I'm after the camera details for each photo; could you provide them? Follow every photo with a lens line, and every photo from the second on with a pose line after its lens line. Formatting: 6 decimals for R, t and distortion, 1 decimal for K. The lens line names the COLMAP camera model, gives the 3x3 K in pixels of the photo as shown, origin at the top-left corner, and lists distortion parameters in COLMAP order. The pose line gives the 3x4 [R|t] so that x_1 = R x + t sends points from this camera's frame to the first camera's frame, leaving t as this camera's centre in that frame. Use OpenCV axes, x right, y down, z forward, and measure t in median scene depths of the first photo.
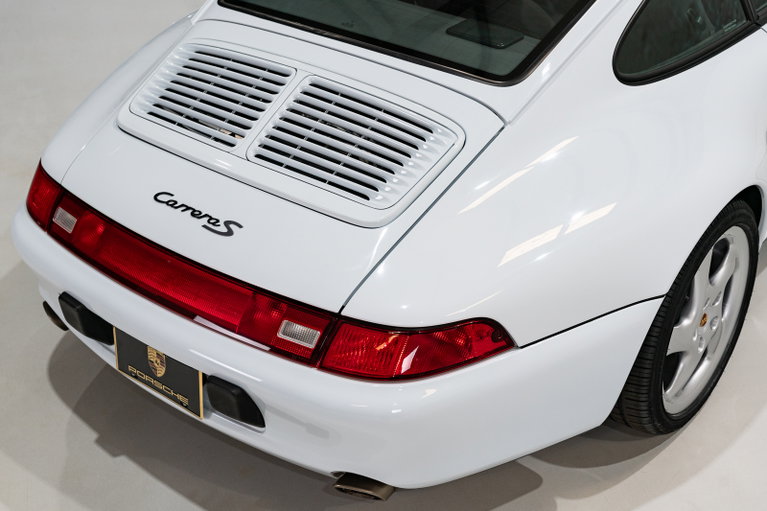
lens RADIAL K [[1140.0, 0, 383.6], [0, 1140.0, 257.3], [0, 0, 1]] dist [-0.061200, 0.000000]
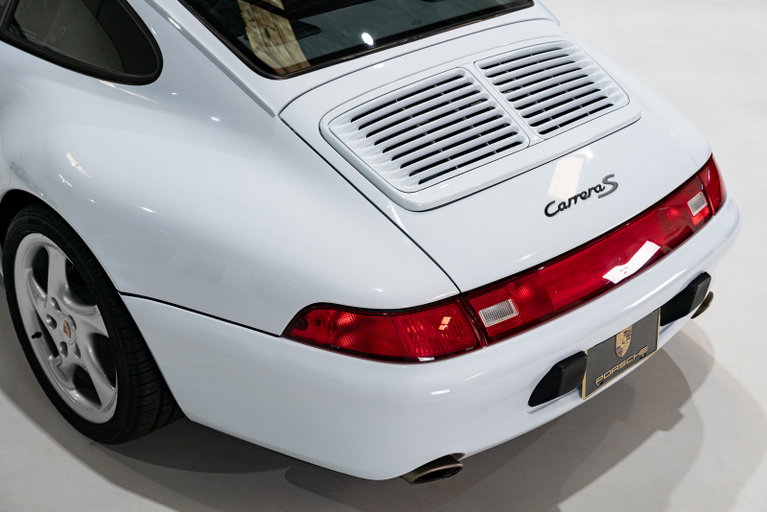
lens RADIAL K [[1140.0, 0, 382.5], [0, 1140.0, 255.2], [0, 0, 1]] dist [-0.061200, 0.000000]
pose [[0.136617, -0.478855, 0.867199, -1.095854], [0.511468, 0.783797, 0.352226, -0.446816], [-0.848373, 0.395424, 0.351999, 0.807426]]
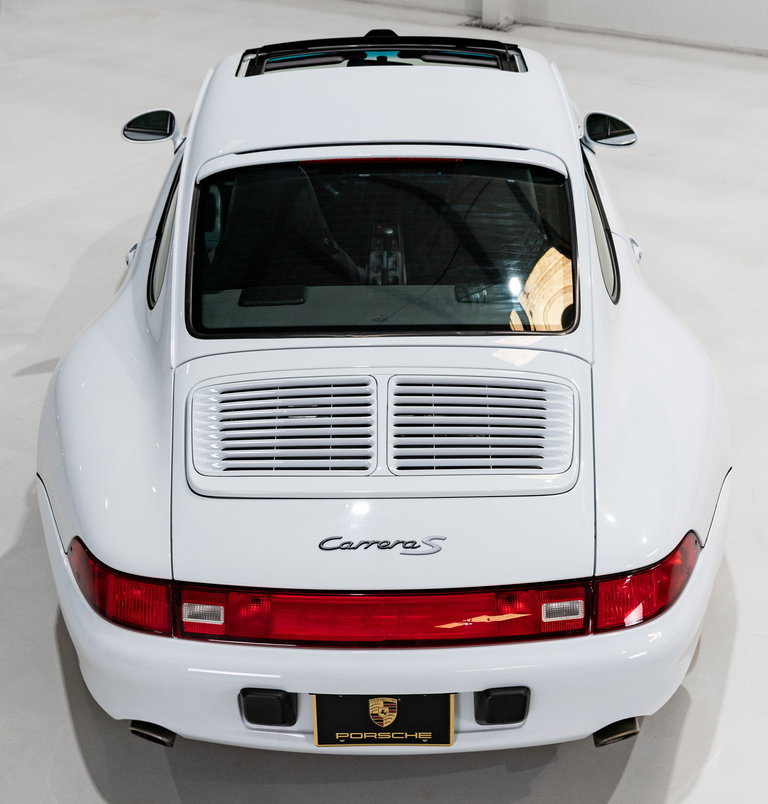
lens RADIAL K [[1241.3, 0, 385.6], [0, 1241.3, 407.2], [0, 0, 1]] dist [-0.116674, 0.000000]
pose [[0.784420, -0.295187, 0.545481, -0.687047], [0.335476, 0.941657, 0.027152, -0.172654], [-0.521671, 0.161697, 0.837683, 0.115015]]
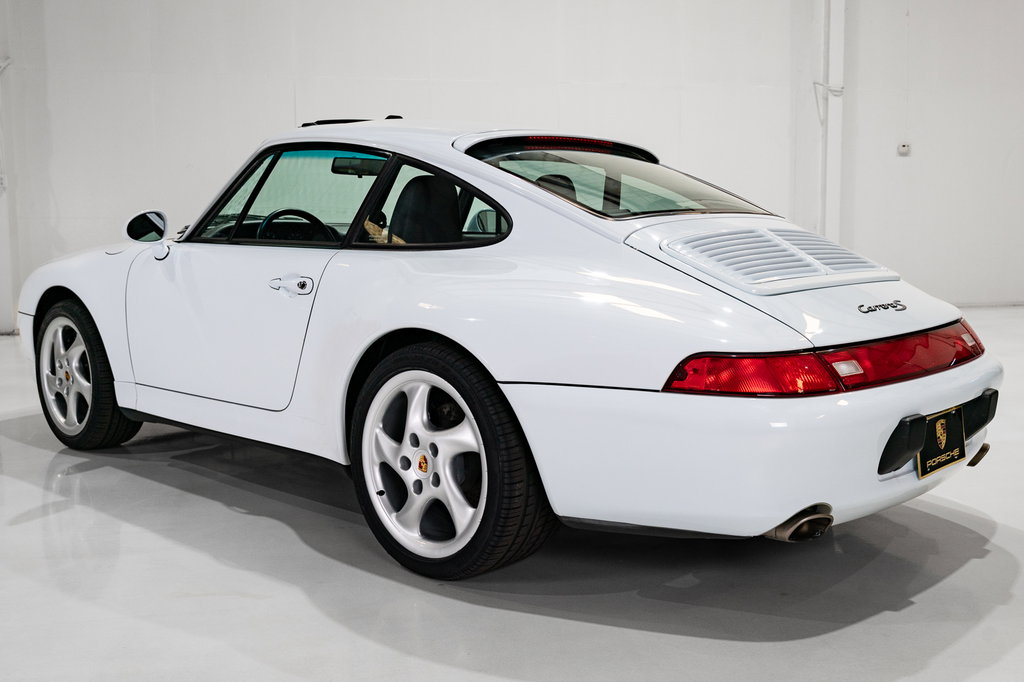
lens RADIAL K [[1060.6, 0, 508.6], [0, 1060.6, 343.2], [0, 0, 1]] dist [0.023320, 0.000000]
pose [[0.084699, -0.104450, 0.990917, -1.287674], [0.548281, 0.835280, 0.041180, -0.264314], [-0.831994, 0.539813, 0.128015, 1.193564]]
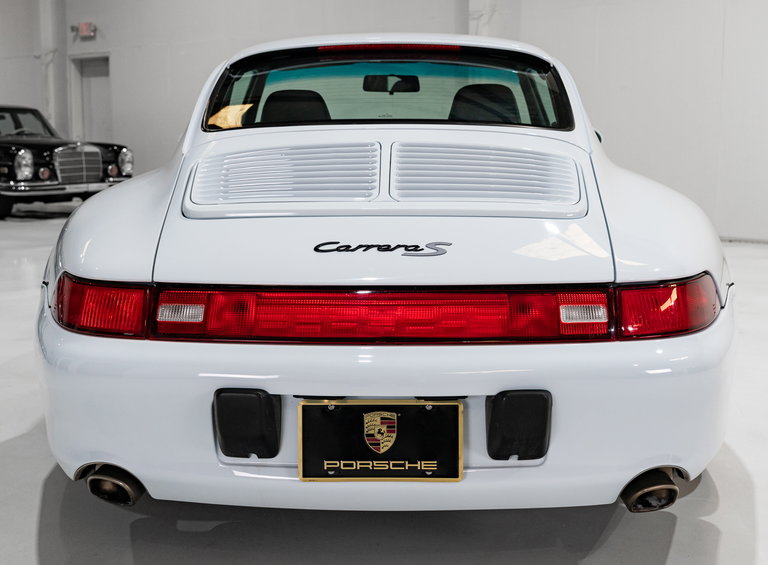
lens RADIAL K [[903.6, 0, 388.8], [0, 903.6, 275.1], [0, 0, 1]] dist [-0.010690, 0.000000]
pose [[0.790824, -0.074636, 0.607476, -0.582225], [0.322056, 0.894761, -0.309326, 0.195357], [-0.520460, 0.440263, 0.731635, 0.492833]]
